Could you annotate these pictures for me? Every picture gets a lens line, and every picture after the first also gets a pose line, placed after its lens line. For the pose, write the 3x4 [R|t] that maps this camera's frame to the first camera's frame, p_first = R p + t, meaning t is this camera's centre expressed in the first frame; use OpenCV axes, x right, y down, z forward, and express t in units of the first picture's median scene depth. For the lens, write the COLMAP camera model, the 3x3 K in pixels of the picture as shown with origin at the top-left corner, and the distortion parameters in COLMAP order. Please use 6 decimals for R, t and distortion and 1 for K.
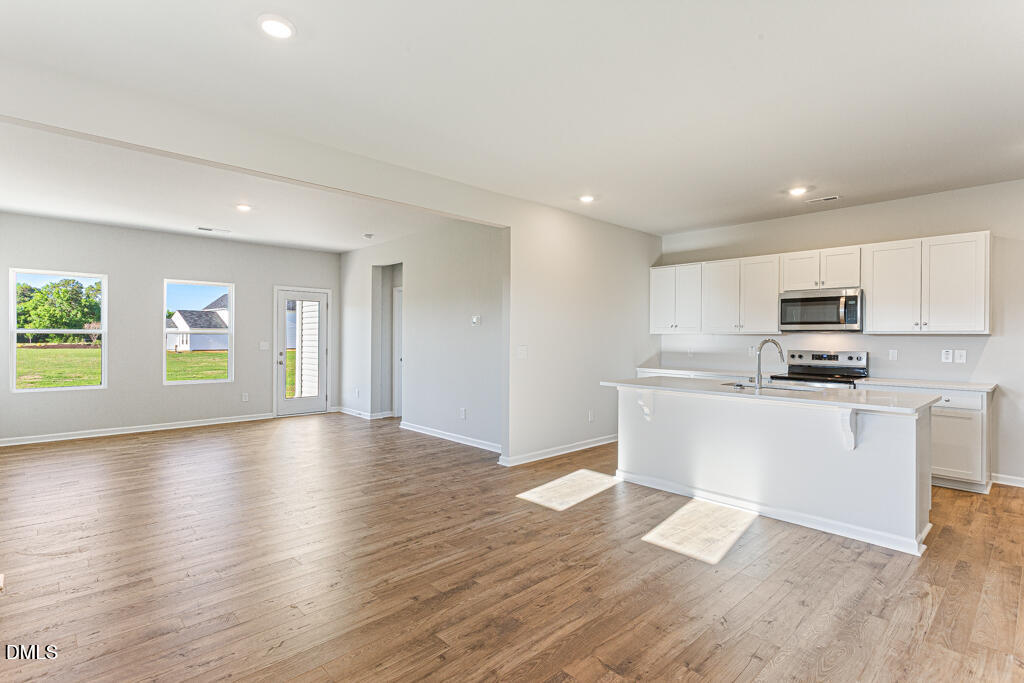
lens RADIAL K [[509.7, 0, 507.9], [0, 509.7, 340.9], [0, 0, 1]] dist [-0.000842, -0.001237]
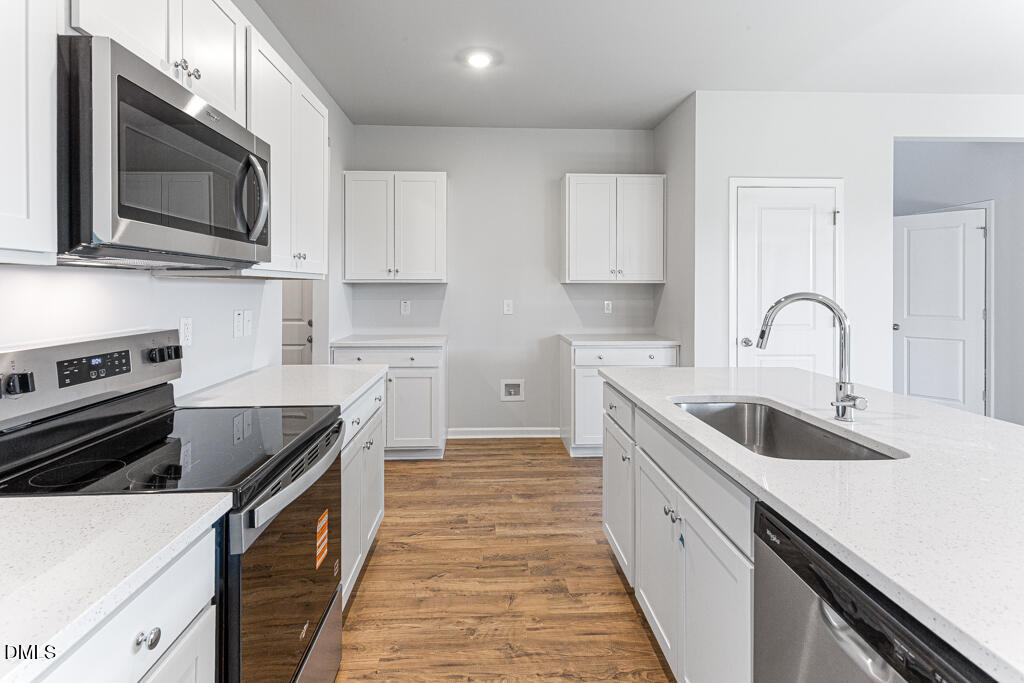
lens RADIAL K [[509.7, 0, 501.4], [0, 509.7, 286.9], [0, 0, 1]] dist [-0.000842, -0.001237]
pose [[-0.756629, -0.004164, 0.653831, 0.316273], [0.001975, 0.999961, 0.008654, -0.007811], [-0.653841, 0.007839, -0.756591, 1.054060]]
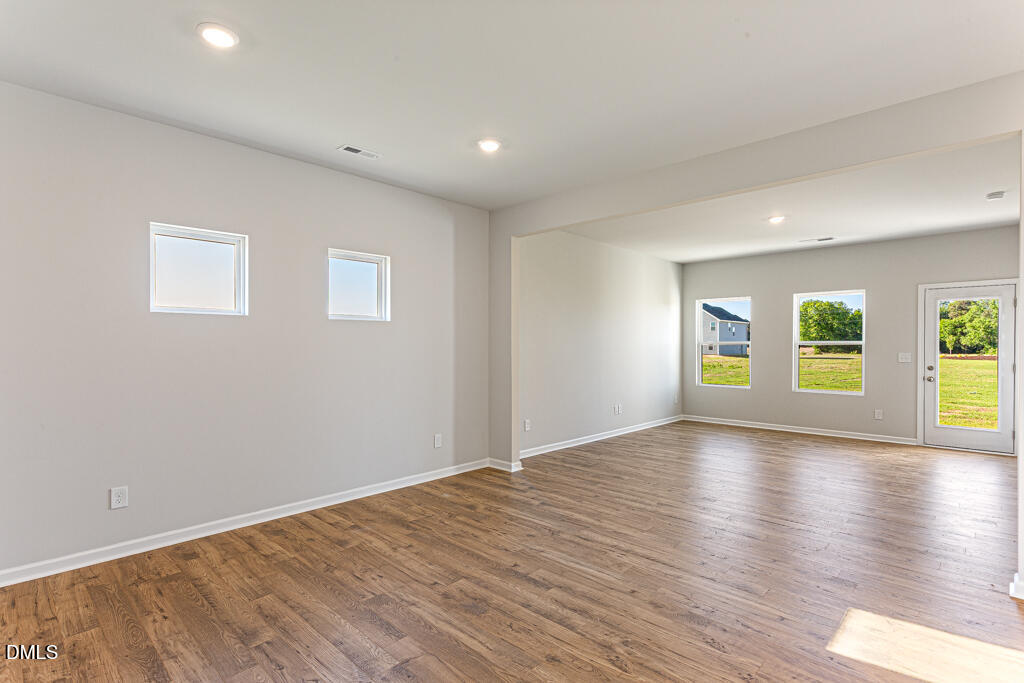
lens RADIAL K [[509.7, 0, 518.7], [0, 509.7, 341.9], [0, 0, 1]] dist [-0.000842, -0.001237]
pose [[0.039864, -0.010968, -0.999145, 0.454215], [-0.010203, 0.999883, -0.011383, -0.000594], [0.999153, 0.010648, 0.039747, 0.429811]]
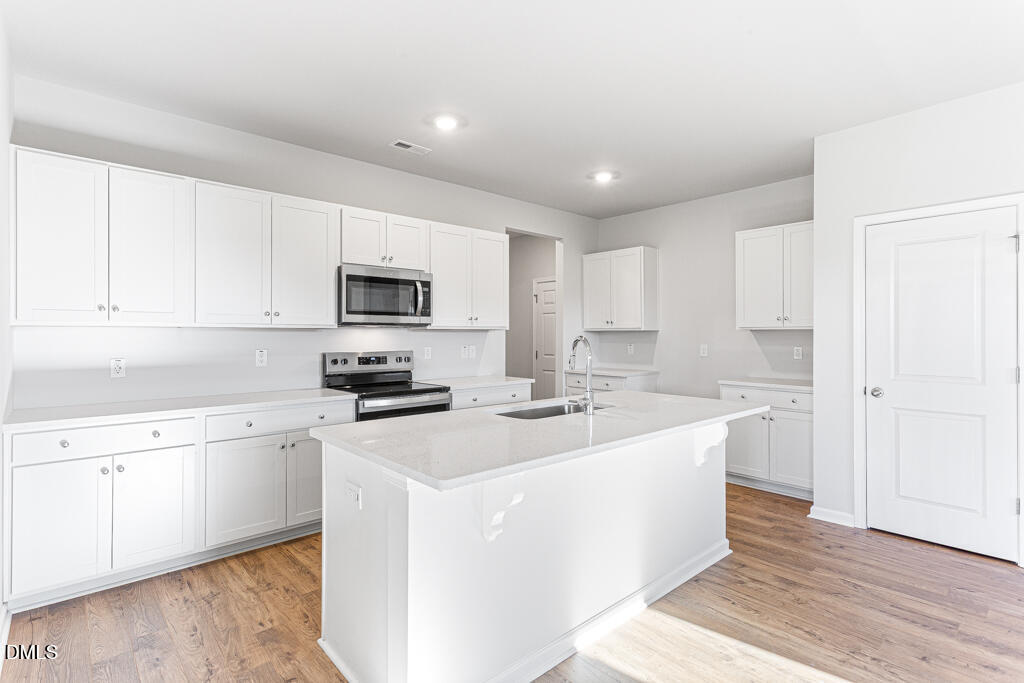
lens RADIAL K [[509.7, 0, 516.9], [0, 509.7, 338.6], [0, 0, 1]] dist [-0.000842, -0.001237]
pose [[0.035505, -0.011843, 0.999299, -0.106009], [0.010834, 0.999876, 0.011464, -0.005615], [-0.999311, 0.010420, 0.035629, 0.762871]]
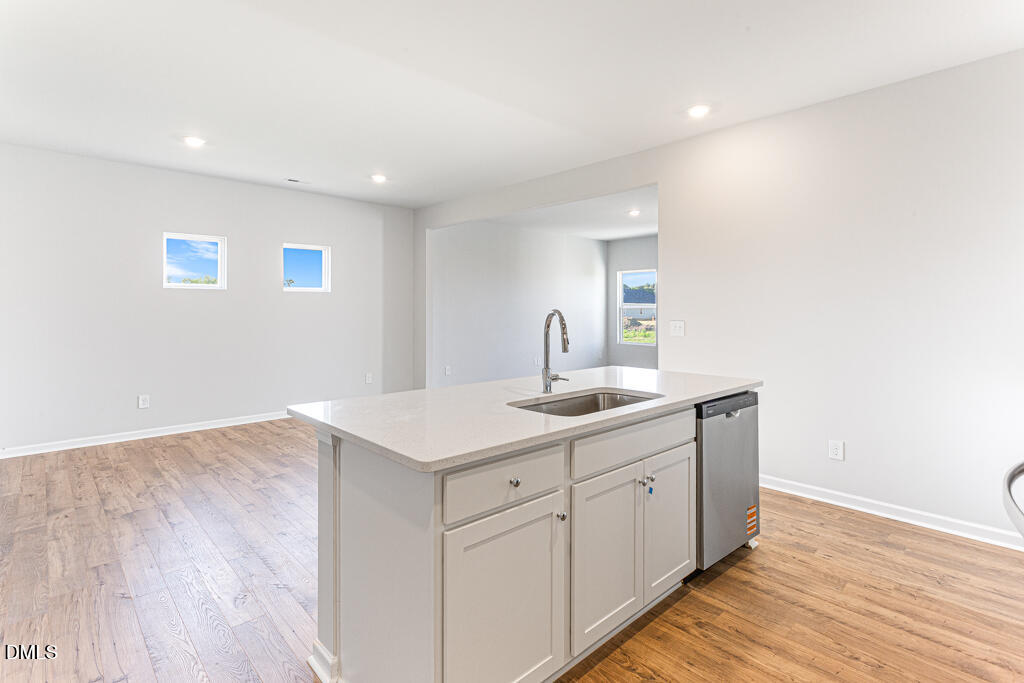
lens RADIAL K [[509.7, 0, 512.5], [0, 509.7, 306.1], [0, 0, 1]] dist [-0.000842, -0.001237]
pose [[-0.018247, -0.012781, -0.999752, 0.781549], [-0.011145, 0.999859, -0.012579, -0.000040], [0.999771, 0.010913, -0.018387, 0.693134]]
